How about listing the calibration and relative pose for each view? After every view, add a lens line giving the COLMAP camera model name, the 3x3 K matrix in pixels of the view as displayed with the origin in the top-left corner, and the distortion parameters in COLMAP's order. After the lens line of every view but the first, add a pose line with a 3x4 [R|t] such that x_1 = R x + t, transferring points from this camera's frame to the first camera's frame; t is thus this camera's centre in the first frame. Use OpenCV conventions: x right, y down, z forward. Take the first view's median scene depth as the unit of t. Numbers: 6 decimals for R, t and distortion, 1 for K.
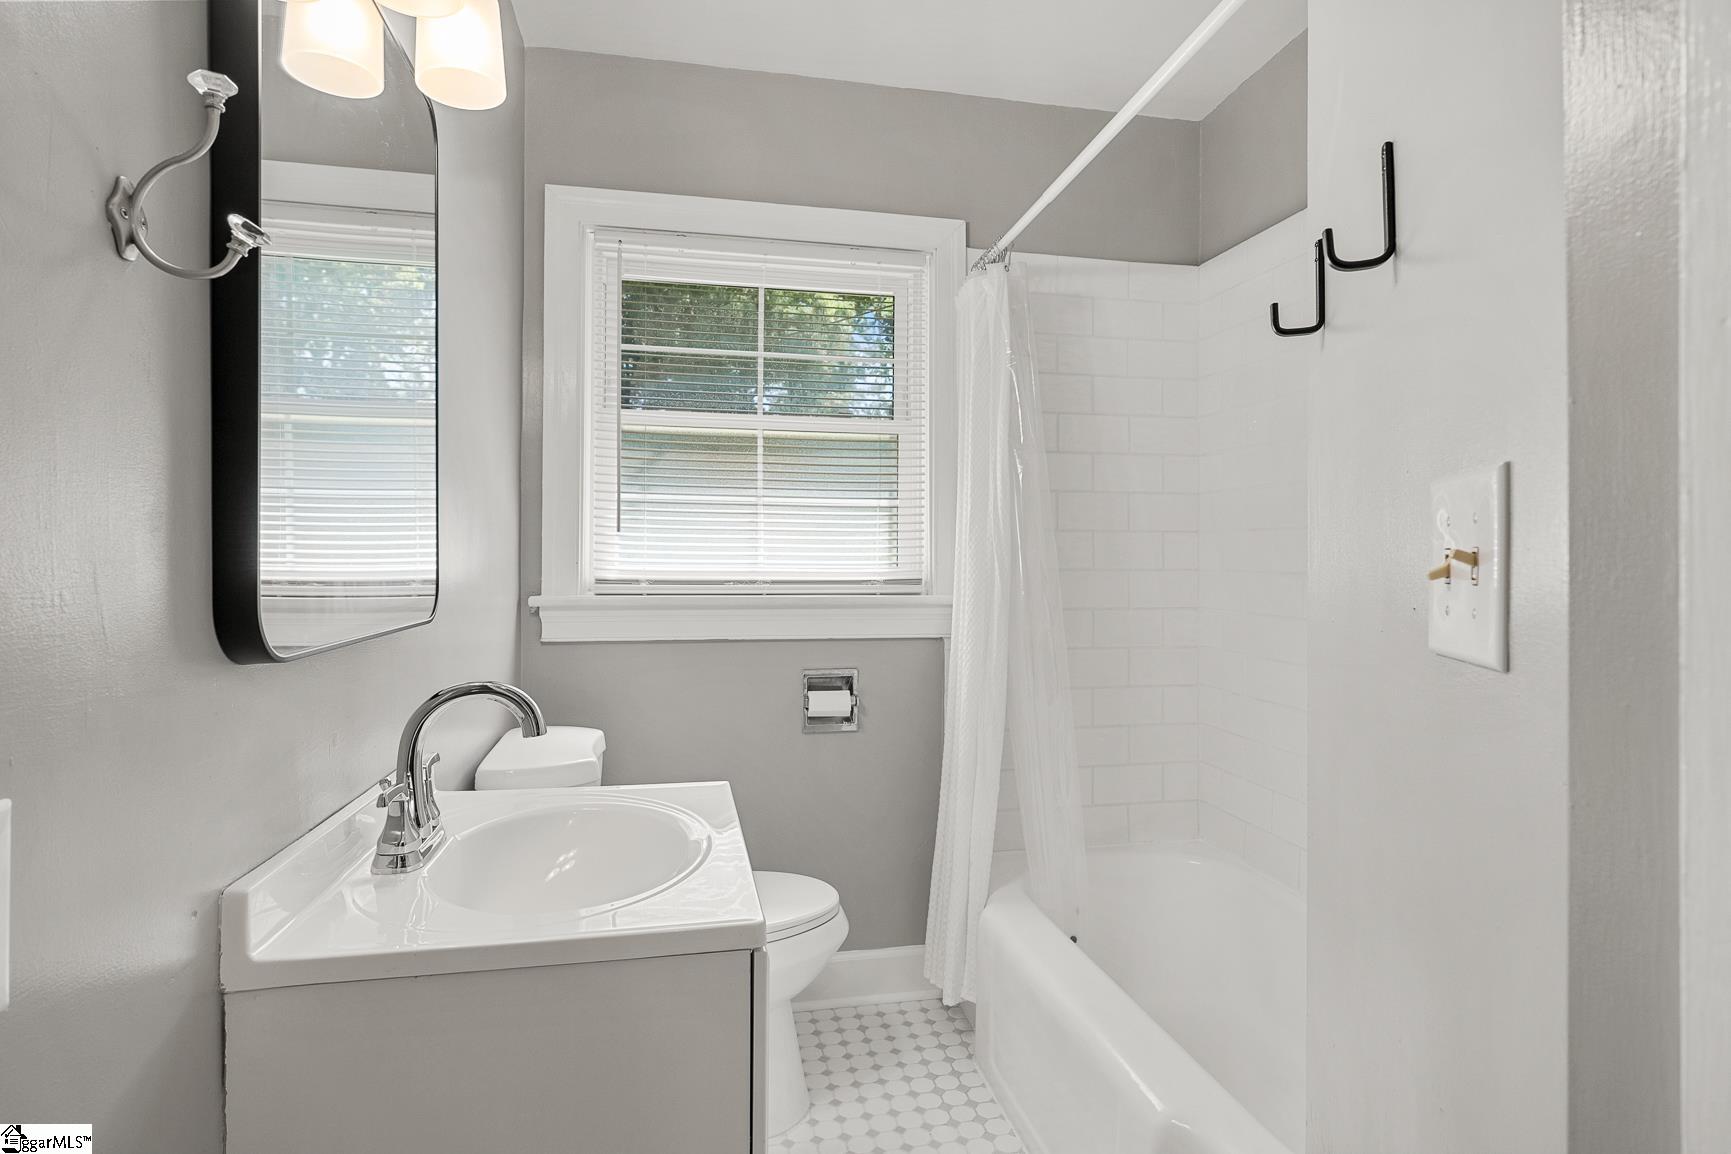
lens RADIAL K [[924.3, 0, 869.1], [0, 924.3, 574.9], [0, 0, 1]] dist [-0.001190, 0.000180]
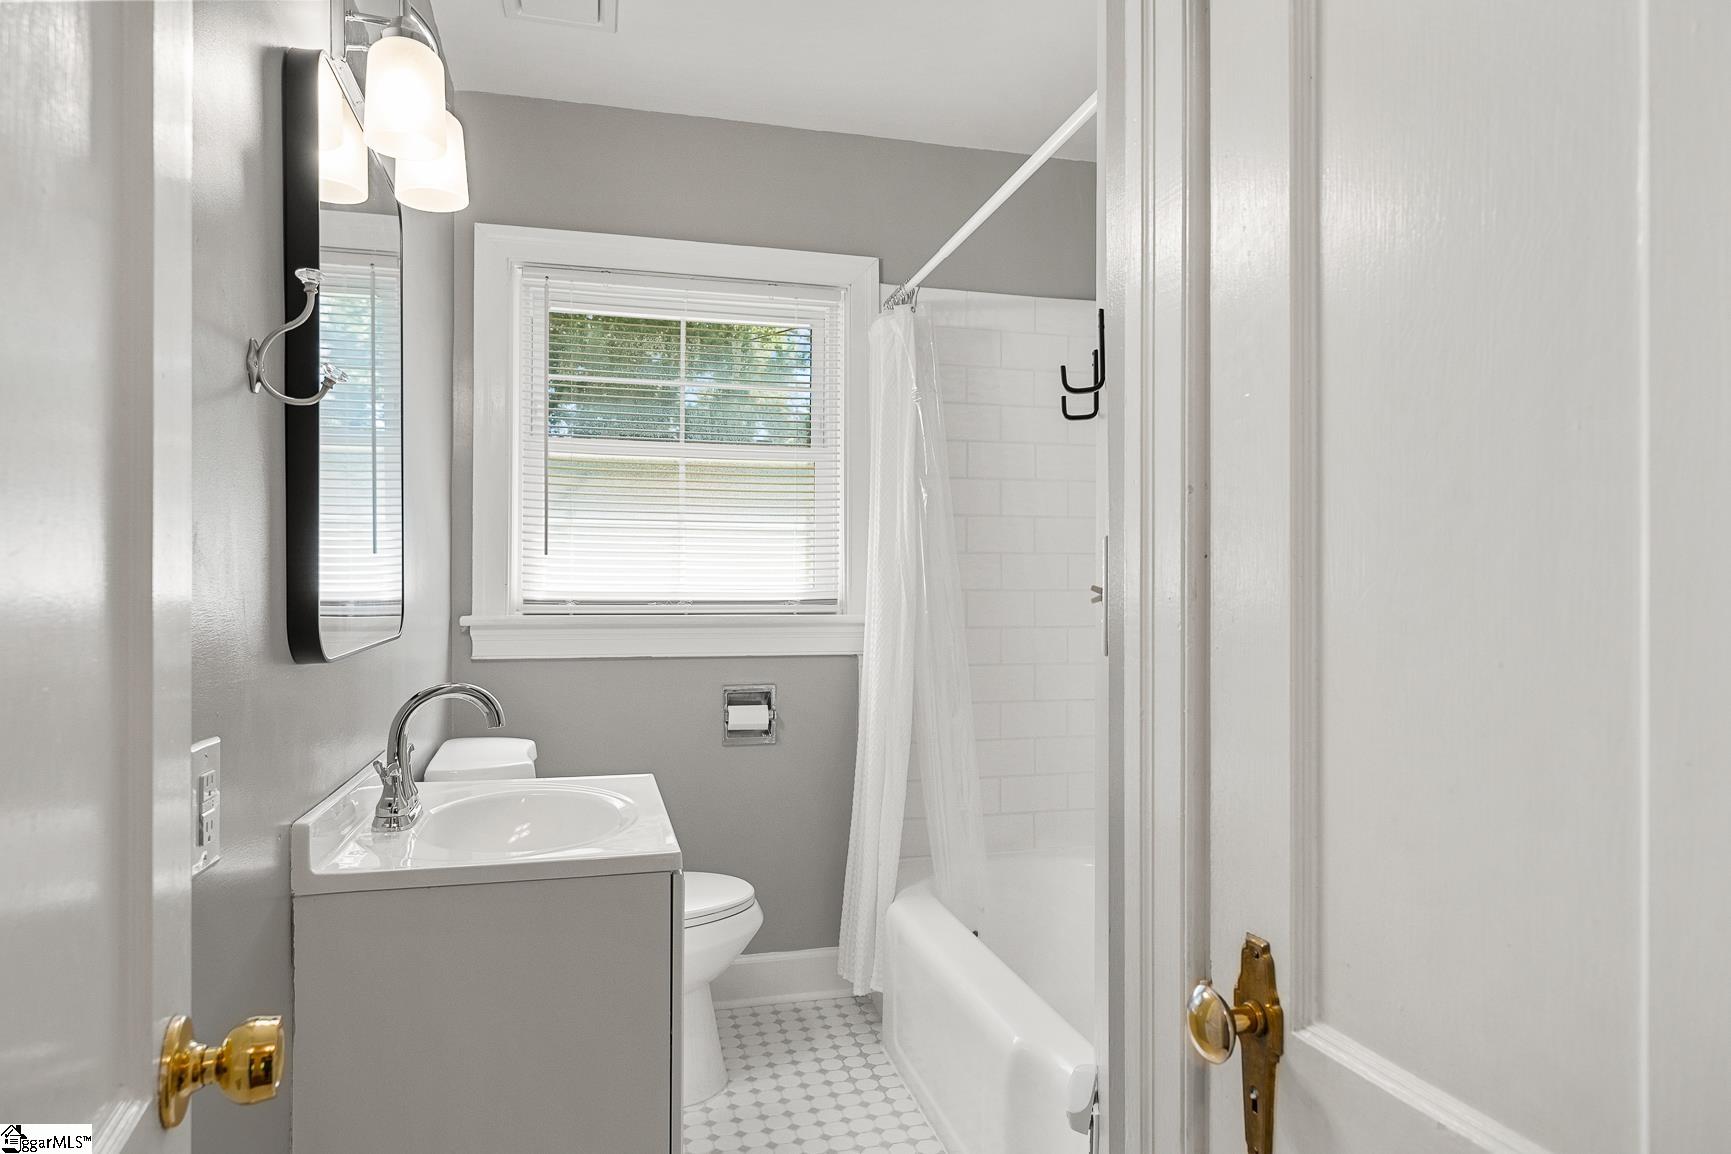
lens RADIAL K [[1051.2, 0, 863.2], [0, 1051.2, 593.2], [0, 0, 1]] dist [0.002519, -0.000164]
pose [[0.998751, -0.000702, 0.049964, 0.029488], [0.000669, 1.000000, 0.000673, -0.003315], [-0.049964, -0.000639, 0.998751, -0.213067]]
